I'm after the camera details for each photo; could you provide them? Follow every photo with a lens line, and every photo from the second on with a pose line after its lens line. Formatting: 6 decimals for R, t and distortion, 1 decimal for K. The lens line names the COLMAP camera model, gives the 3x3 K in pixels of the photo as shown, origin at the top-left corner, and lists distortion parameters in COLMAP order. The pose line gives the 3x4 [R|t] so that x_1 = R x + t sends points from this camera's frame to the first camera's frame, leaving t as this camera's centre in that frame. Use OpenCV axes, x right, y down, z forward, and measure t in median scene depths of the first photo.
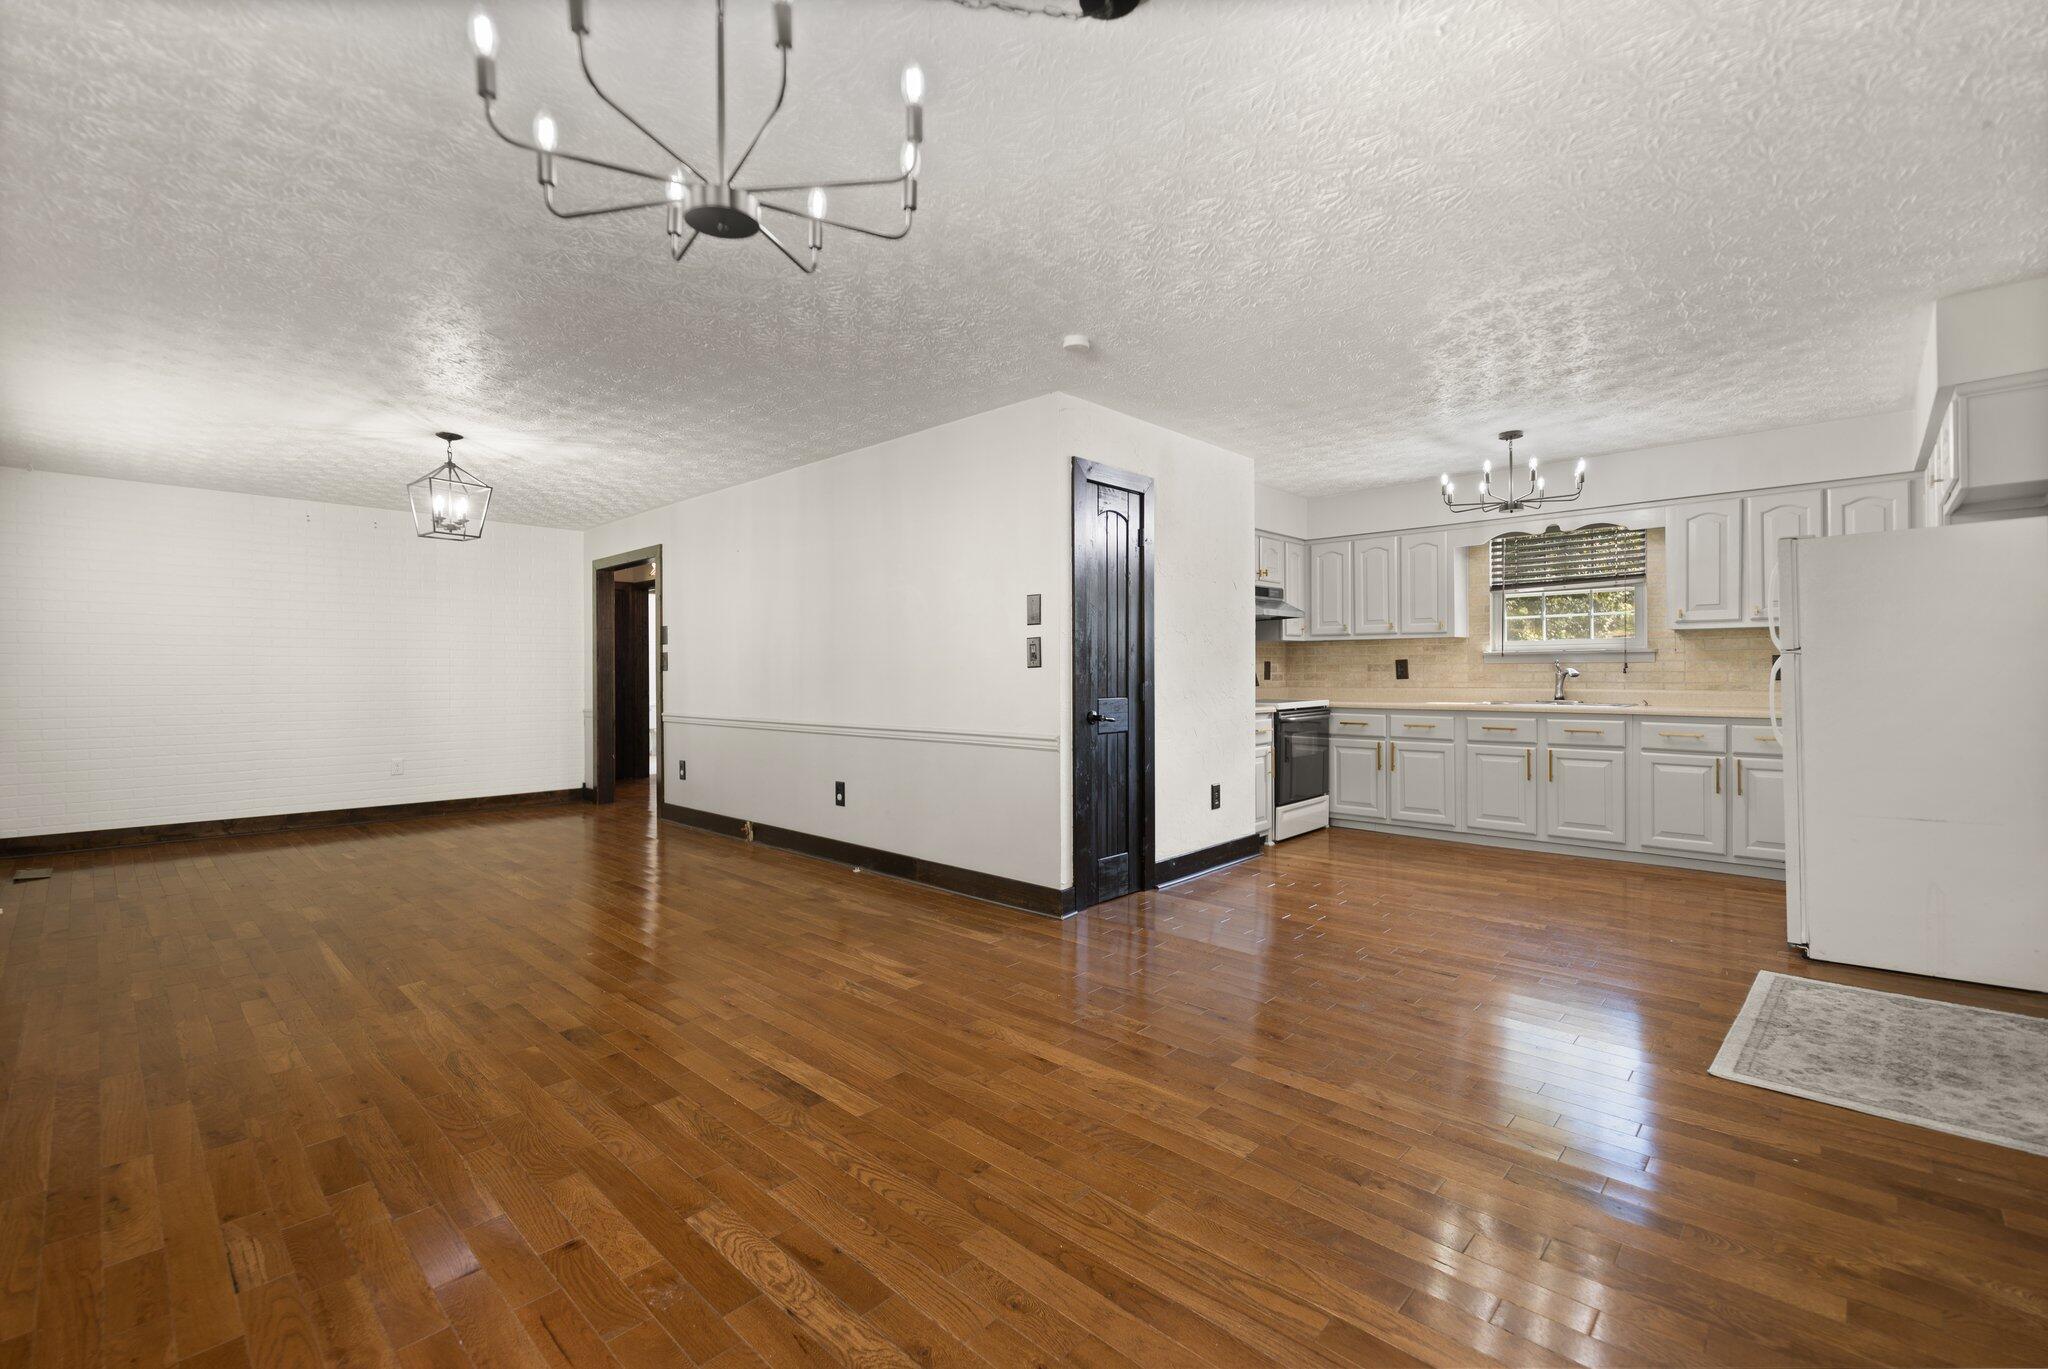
lens RADIAL K [[884.5, 0, 1012.4], [0, 884.5, 673.3], [0, 0, 1]] dist [-0.000461, -0.000552]
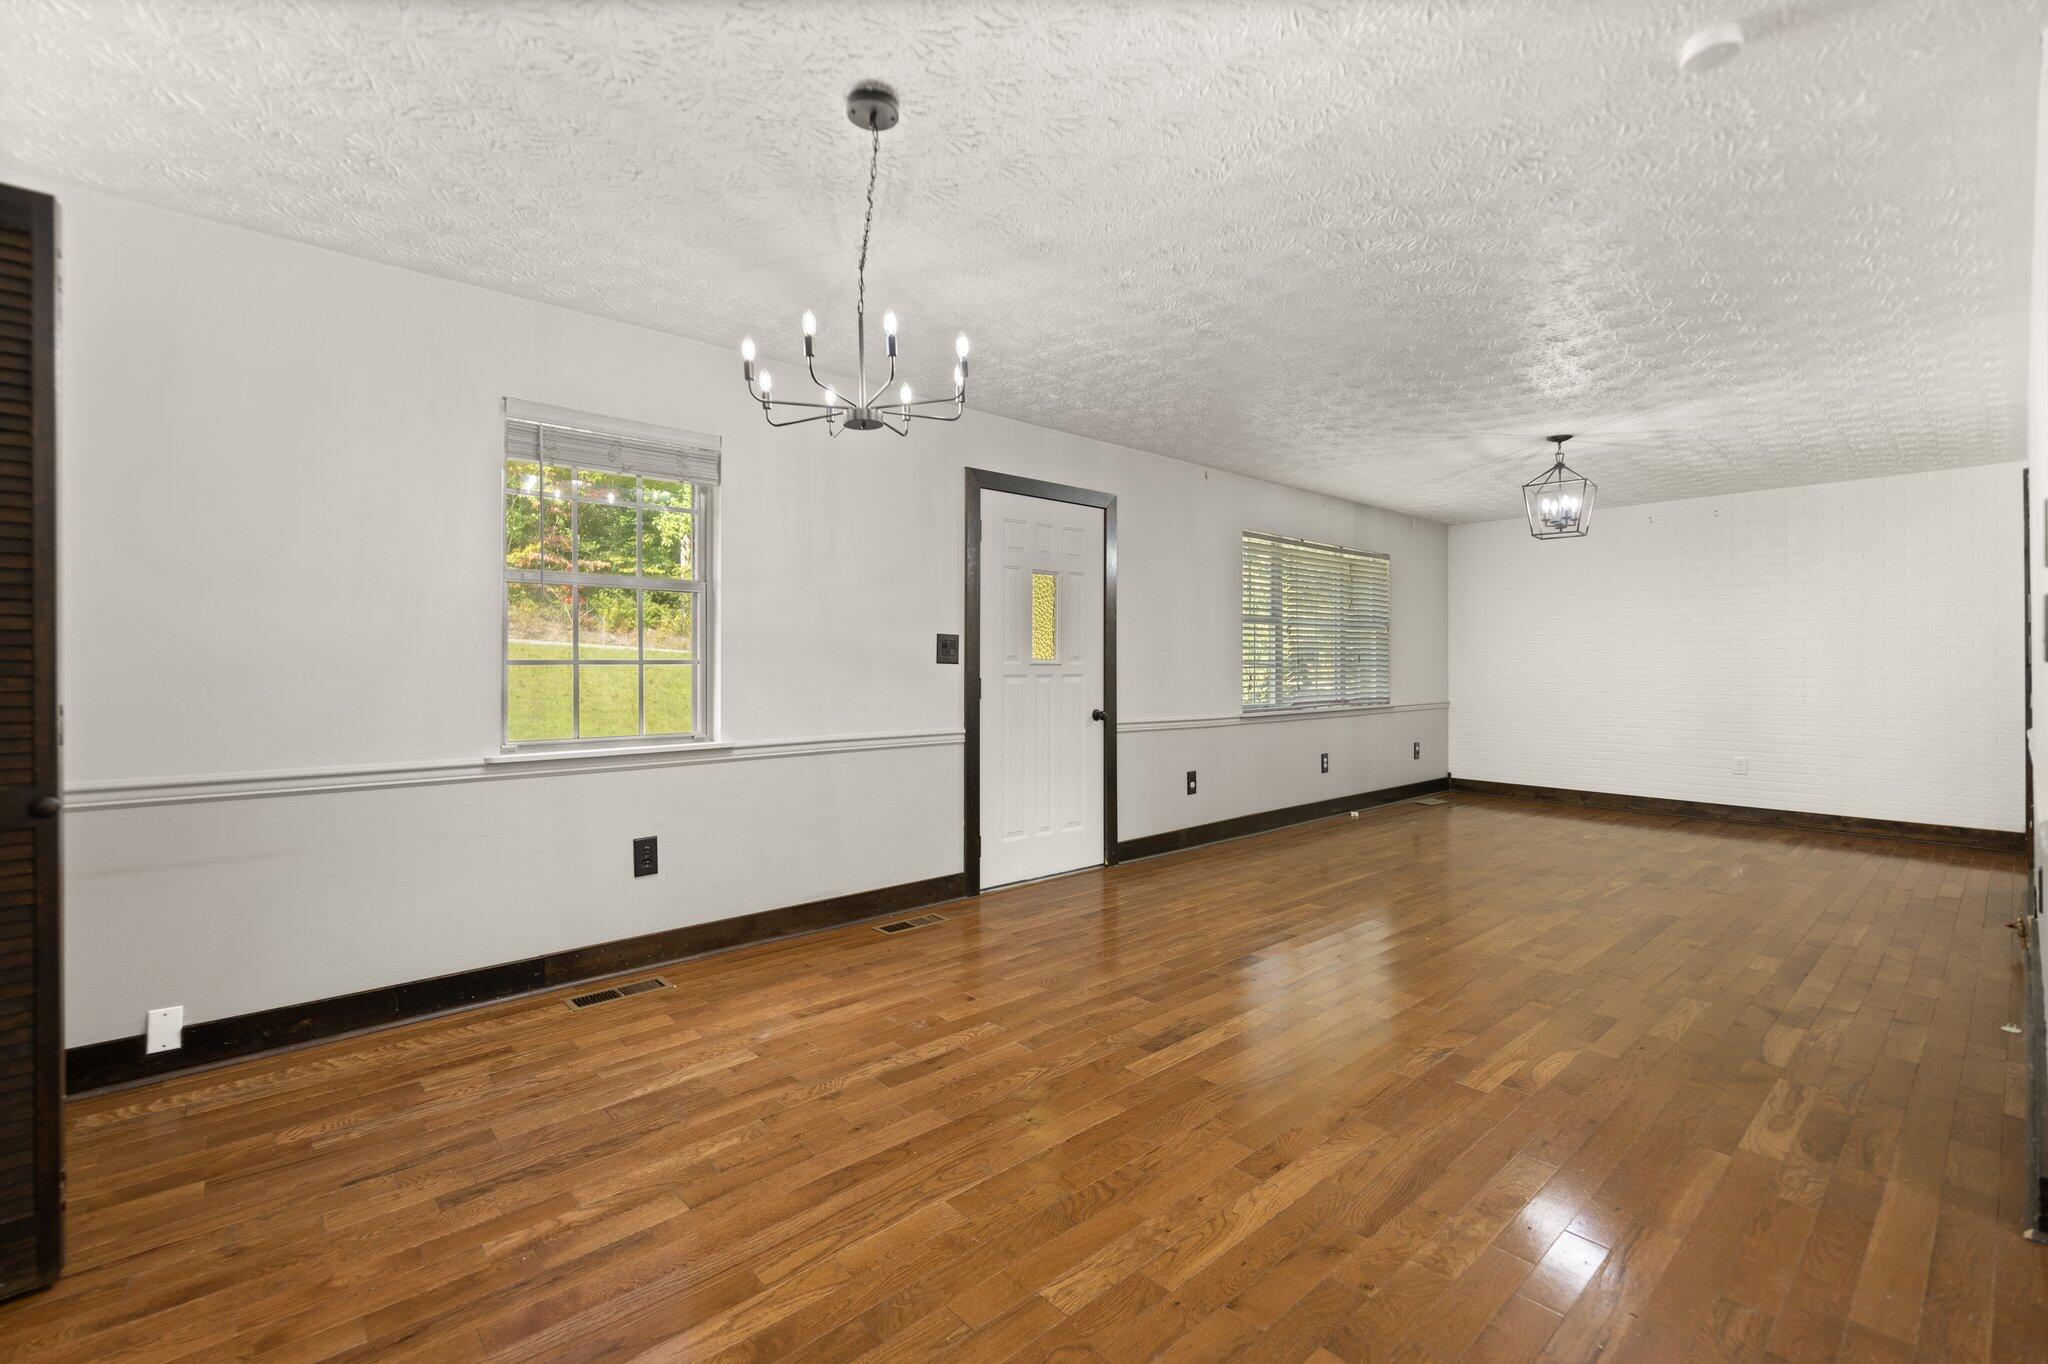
lens RADIAL K [[883.7, 0, 1004.0], [0, 883.7, 664.4], [0, 0, 1]] dist [-0.001082, 0.000010]
pose [[-0.090231, 0.002188, -0.995918, 0.930312], [-0.000987, 0.999997, 0.002286, -0.011663], [0.995920, 0.001189, -0.090229, 0.924895]]
